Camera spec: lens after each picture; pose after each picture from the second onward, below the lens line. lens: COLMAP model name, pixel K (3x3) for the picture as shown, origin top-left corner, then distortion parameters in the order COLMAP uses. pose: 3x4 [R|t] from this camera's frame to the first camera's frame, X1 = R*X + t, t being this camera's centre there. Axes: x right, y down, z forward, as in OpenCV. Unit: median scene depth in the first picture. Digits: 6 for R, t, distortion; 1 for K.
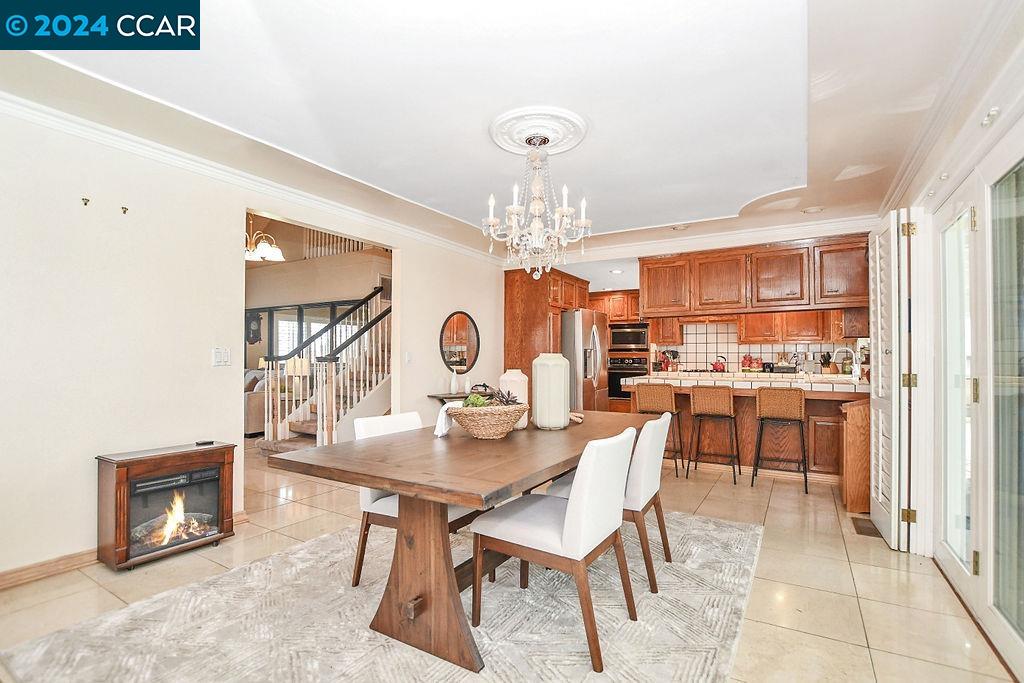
lens RADIAL K [[484.7, 0, 514.2], [0, 484.7, 348.7], [0, 0, 1]] dist [-0.017786, -0.001575]
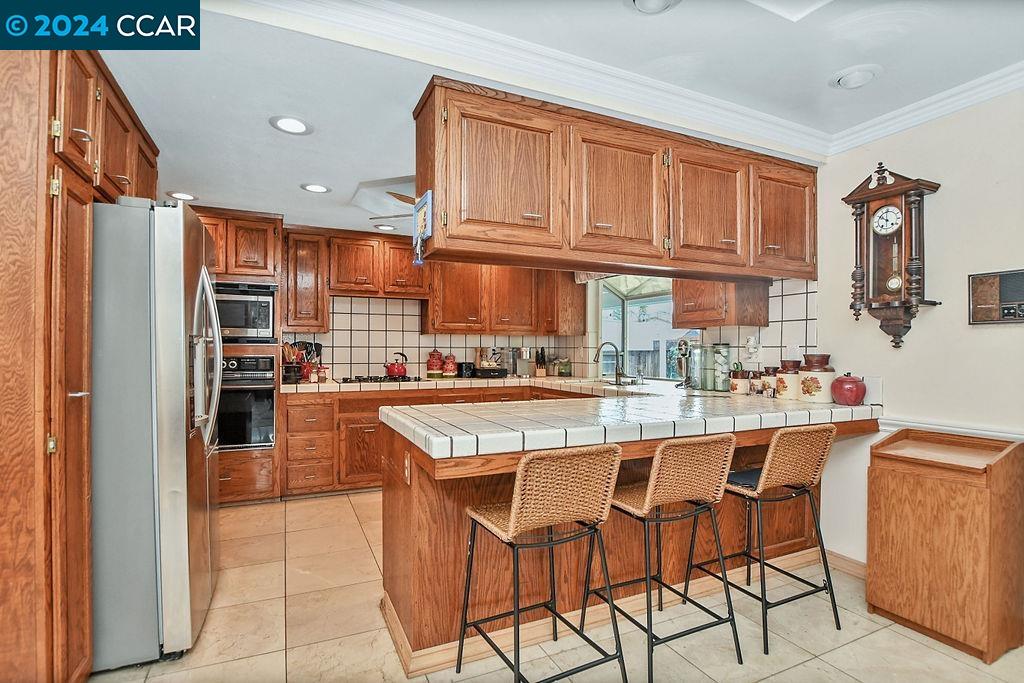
lens RADIAL K [[484.7, 0, 510.2], [0, 484.7, 347.3], [0, 0, 1]] dist [-0.017786, -0.001575]
pose [[0.539856, 0.007620, 0.841723, -0.005176], [-0.014727, 0.999891, 0.000393, 0.006271], [-0.841628, -0.012608, 0.539910, 0.566275]]
